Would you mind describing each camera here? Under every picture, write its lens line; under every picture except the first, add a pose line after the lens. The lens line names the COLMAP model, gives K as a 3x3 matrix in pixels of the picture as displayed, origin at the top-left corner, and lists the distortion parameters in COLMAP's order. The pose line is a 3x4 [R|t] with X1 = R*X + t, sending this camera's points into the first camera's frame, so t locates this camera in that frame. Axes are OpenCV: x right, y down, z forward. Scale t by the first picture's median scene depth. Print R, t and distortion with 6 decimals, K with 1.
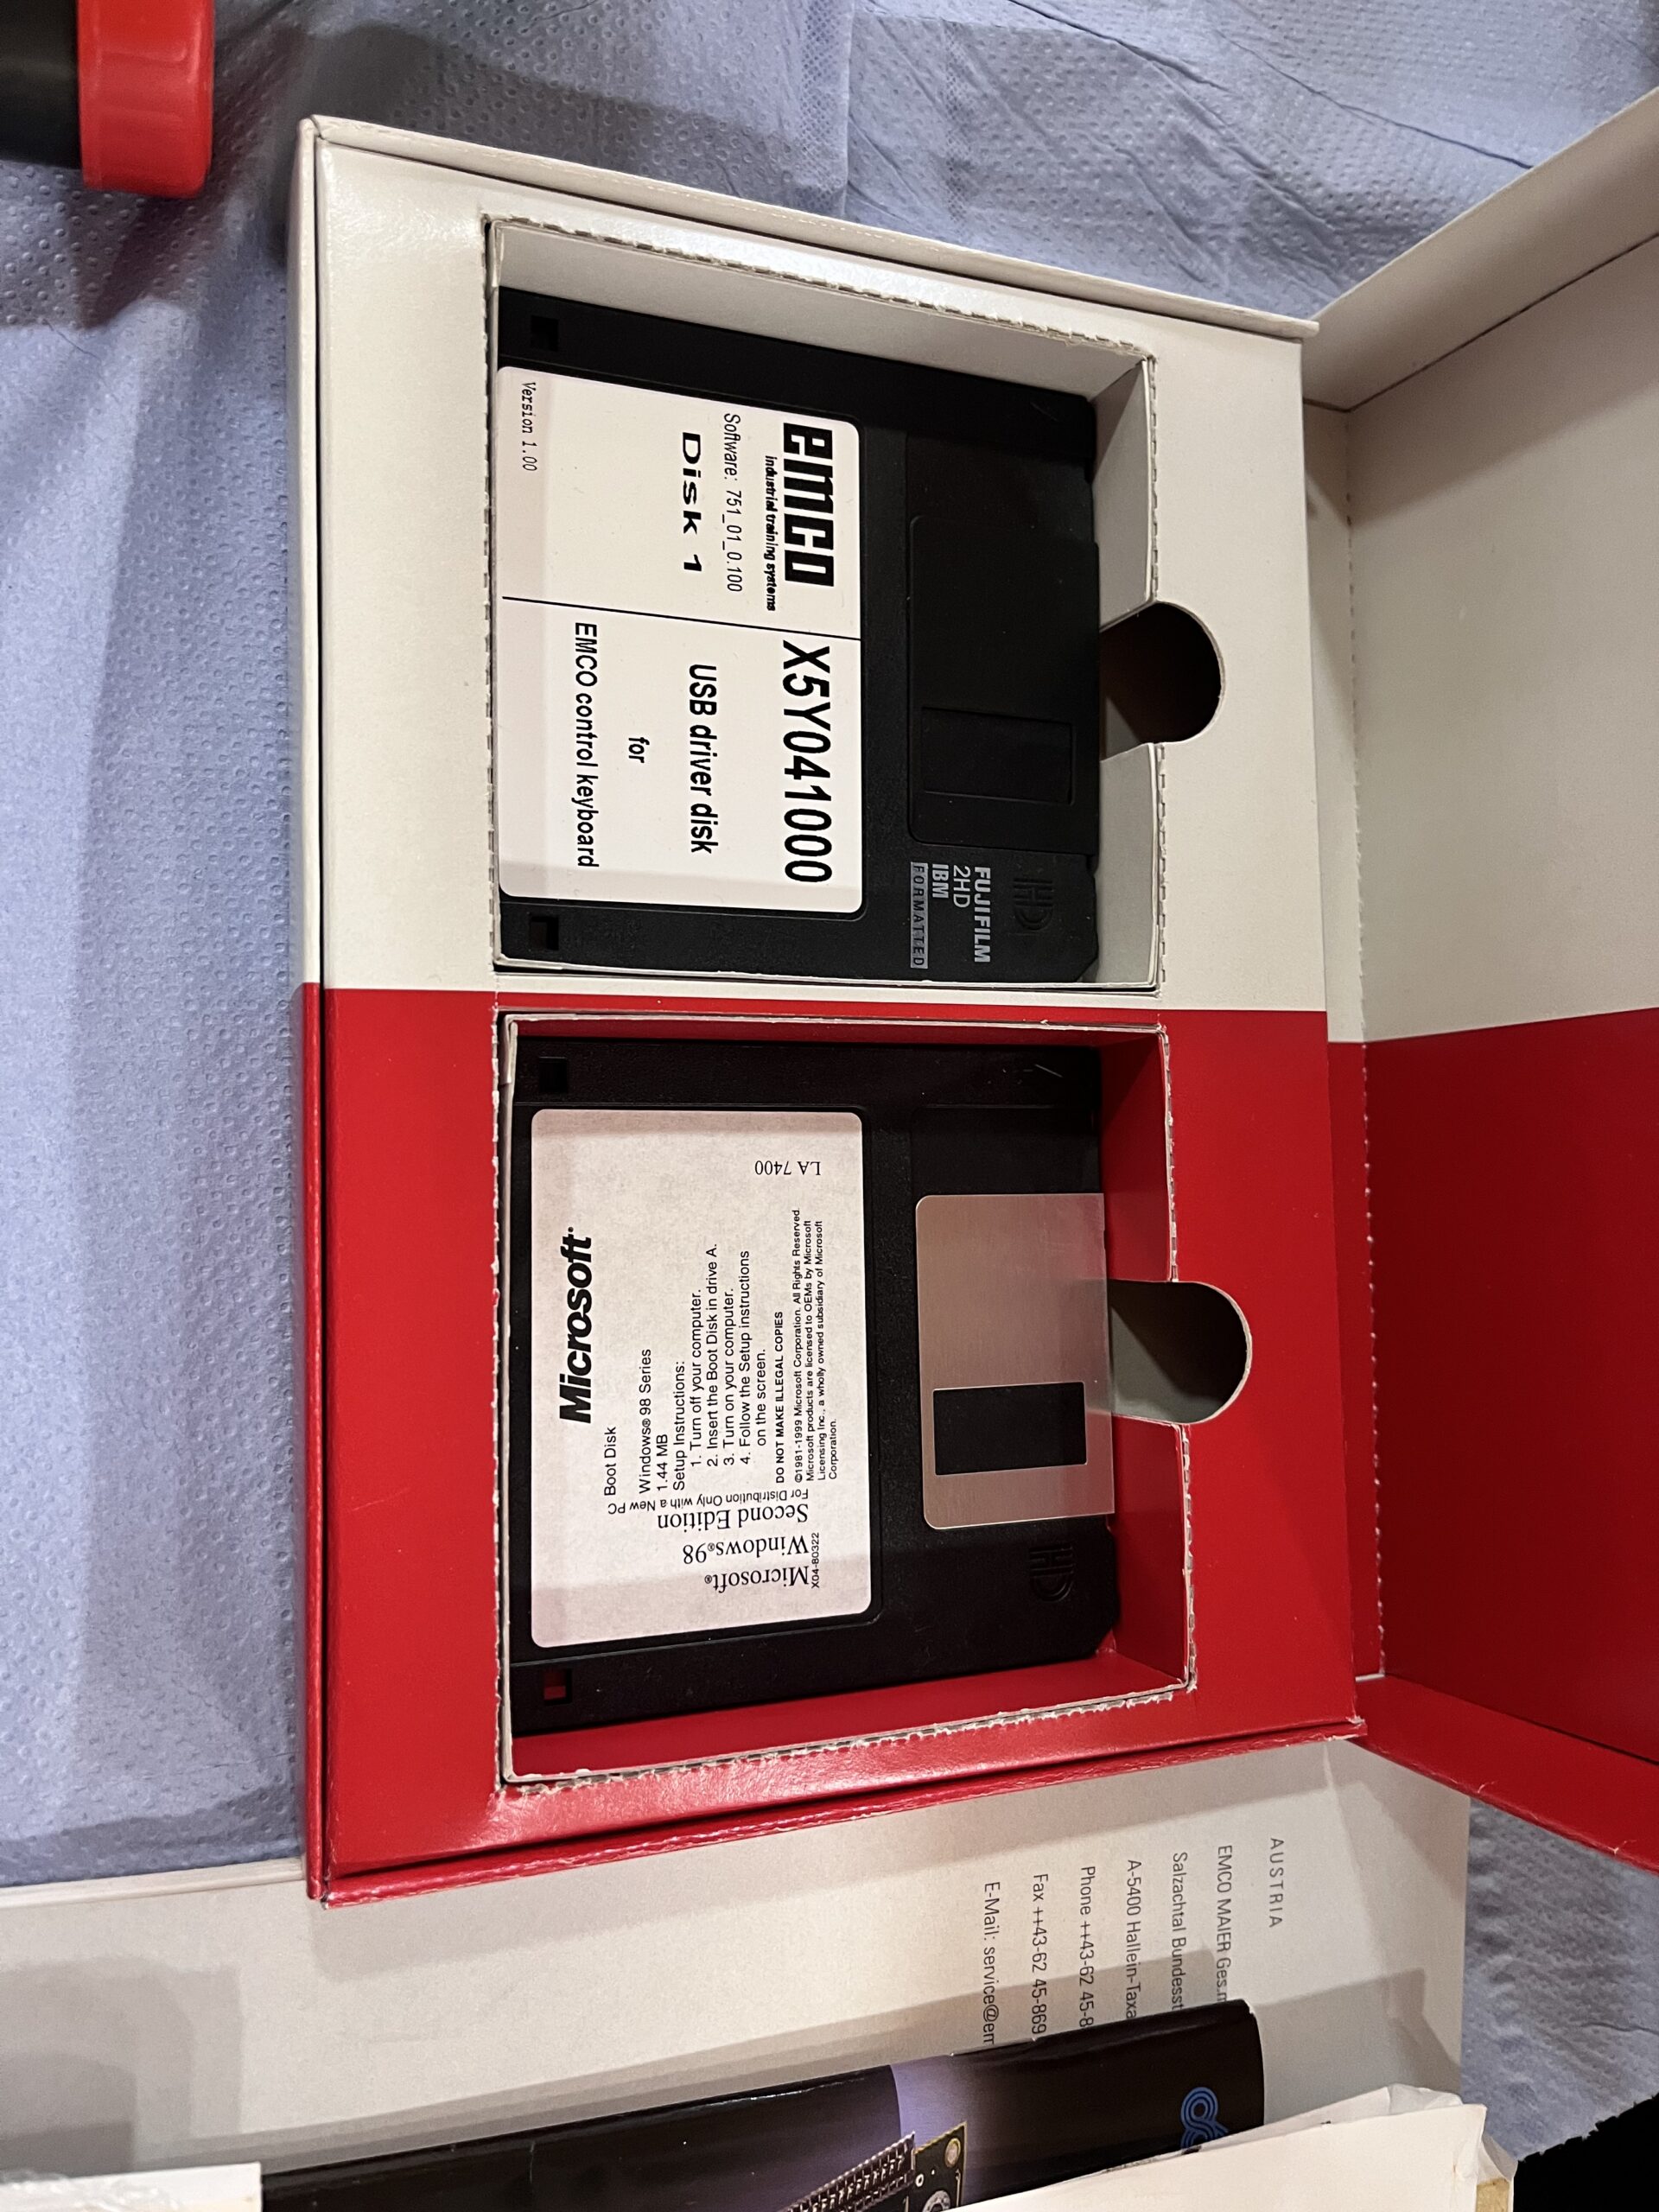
lens RADIAL K [[1794.4, 0, 829.5], [0, 1794.4, 1106.0], [0, 0, 1]] dist [0.030478, 0.003298]
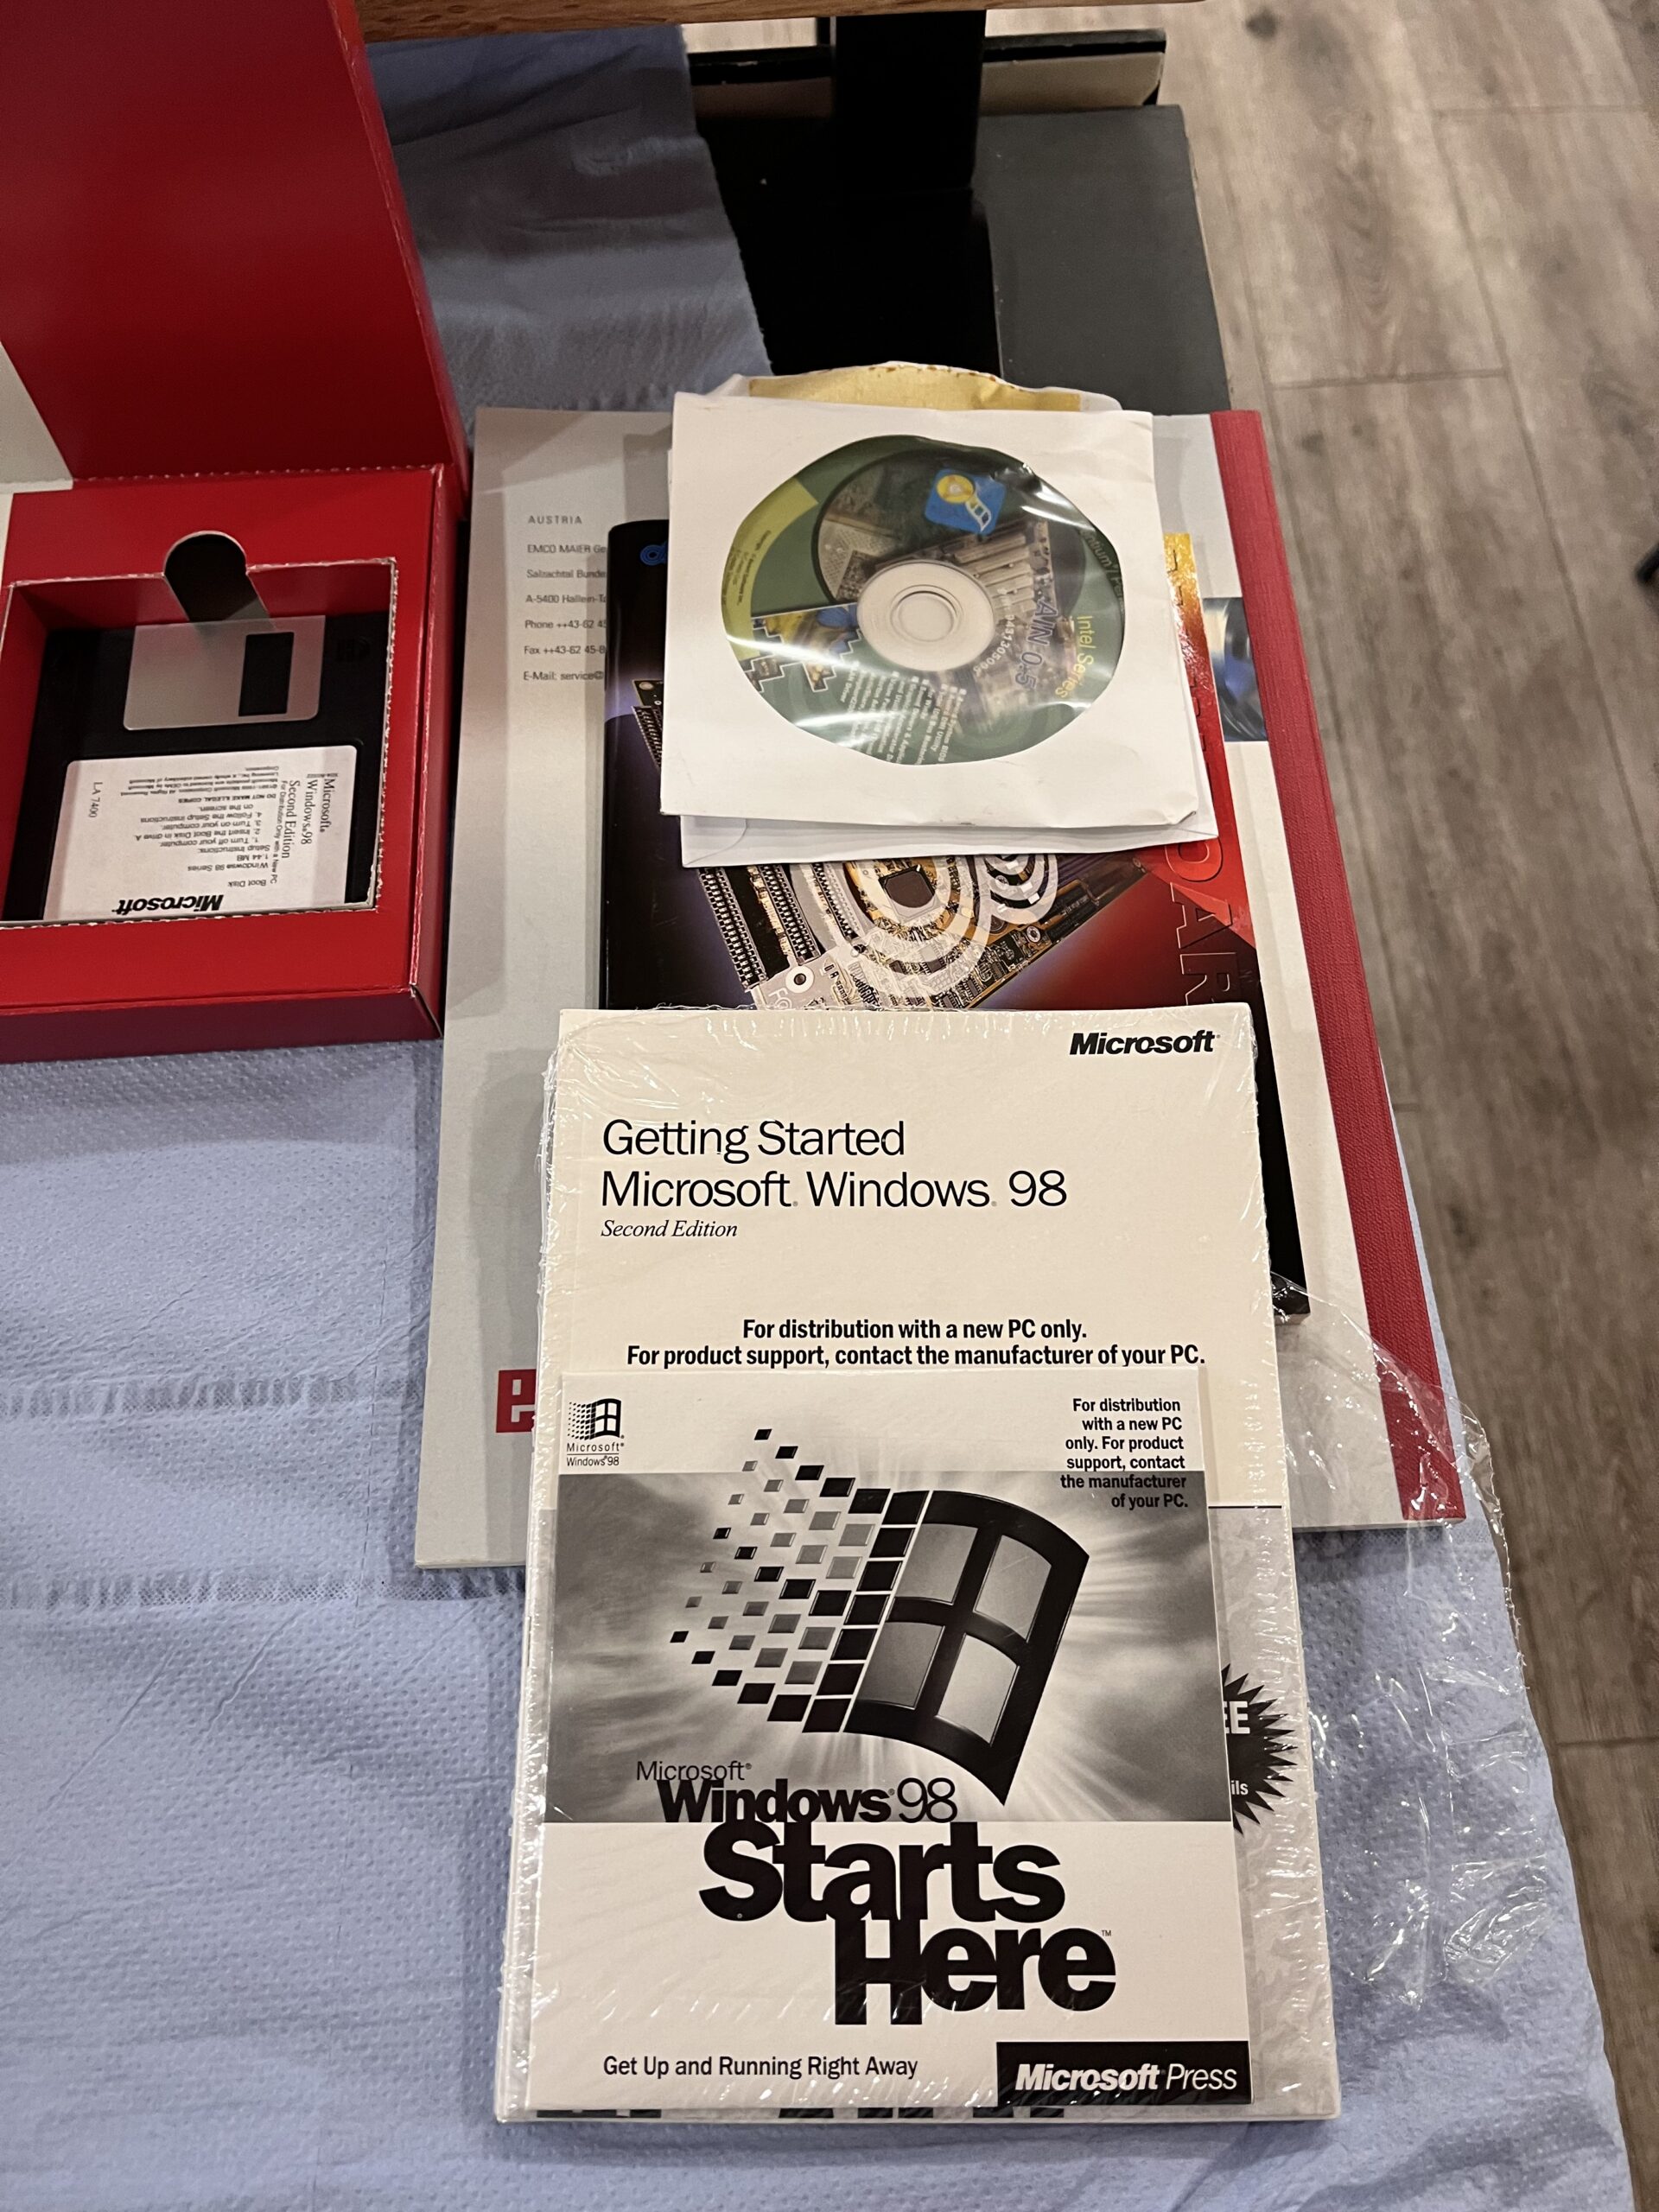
lens RADIAL K [[1794.4, 0, 829.5], [0, 1794.4, 1106.0], [0, 0, 1]] dist [0.030478, 0.003298]
pose [[-0.035511, -0.999022, 0.026357, -0.390293], [0.998160, -0.034159, 0.050099, 0.645059], [-0.049150, 0.028087, 0.998396, -0.746675]]
